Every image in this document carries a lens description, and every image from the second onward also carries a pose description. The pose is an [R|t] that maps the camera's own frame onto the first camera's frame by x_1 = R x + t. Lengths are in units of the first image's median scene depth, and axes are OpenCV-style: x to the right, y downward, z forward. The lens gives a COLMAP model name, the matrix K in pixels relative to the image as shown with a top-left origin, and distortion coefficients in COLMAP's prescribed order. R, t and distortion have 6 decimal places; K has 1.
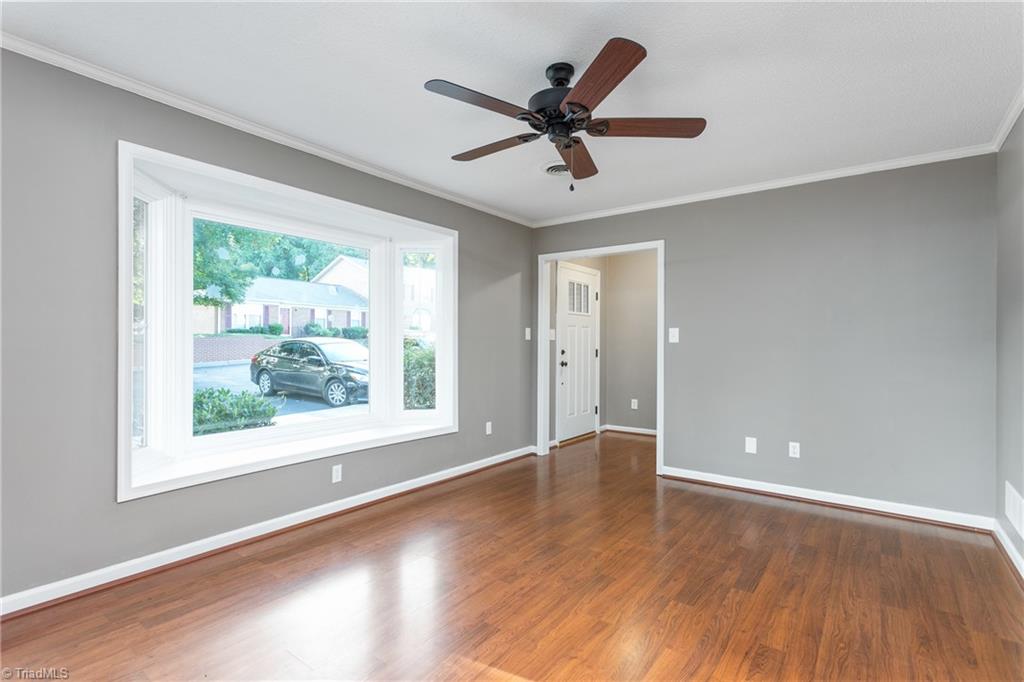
lens RADIAL K [[485.8, 0, 511.8], [0, 485.8, 340.4], [0, 0, 1]] dist [-0.002046, -0.000516]
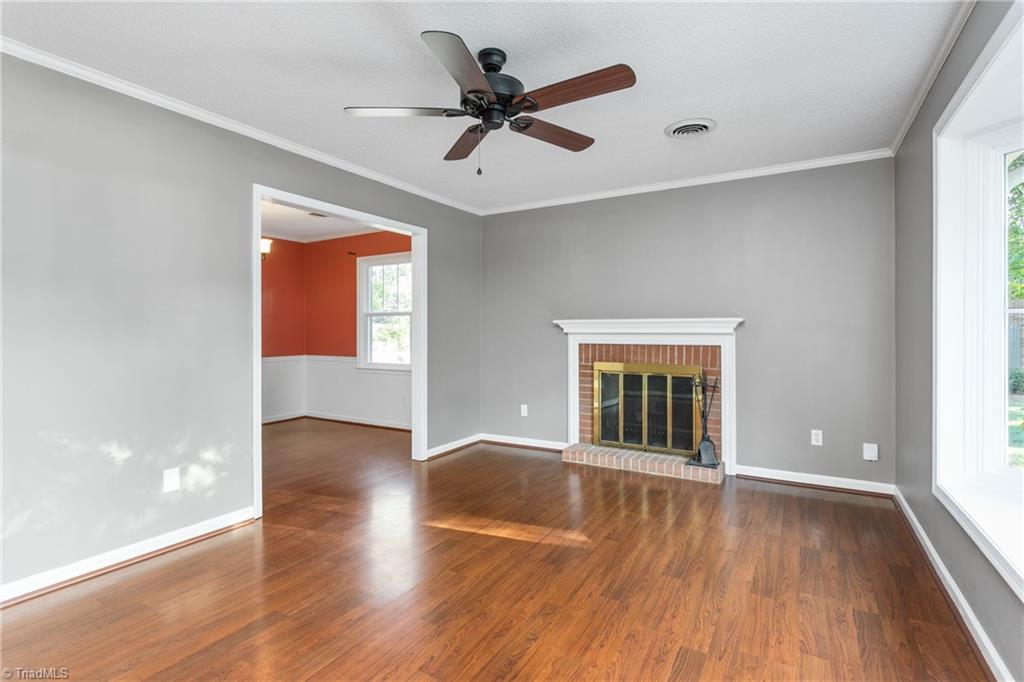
lens RADIAL K [[485.8, 0, 511.1], [0, 485.8, 338.2], [0, 0, 1]] dist [-0.002046, -0.000516]
pose [[-0.994439, -0.002661, -0.105279, 0.154768], [-0.003593, 0.999956, 0.008664, 0.010749], [0.105251, 0.008994, -0.994405, 1.878557]]
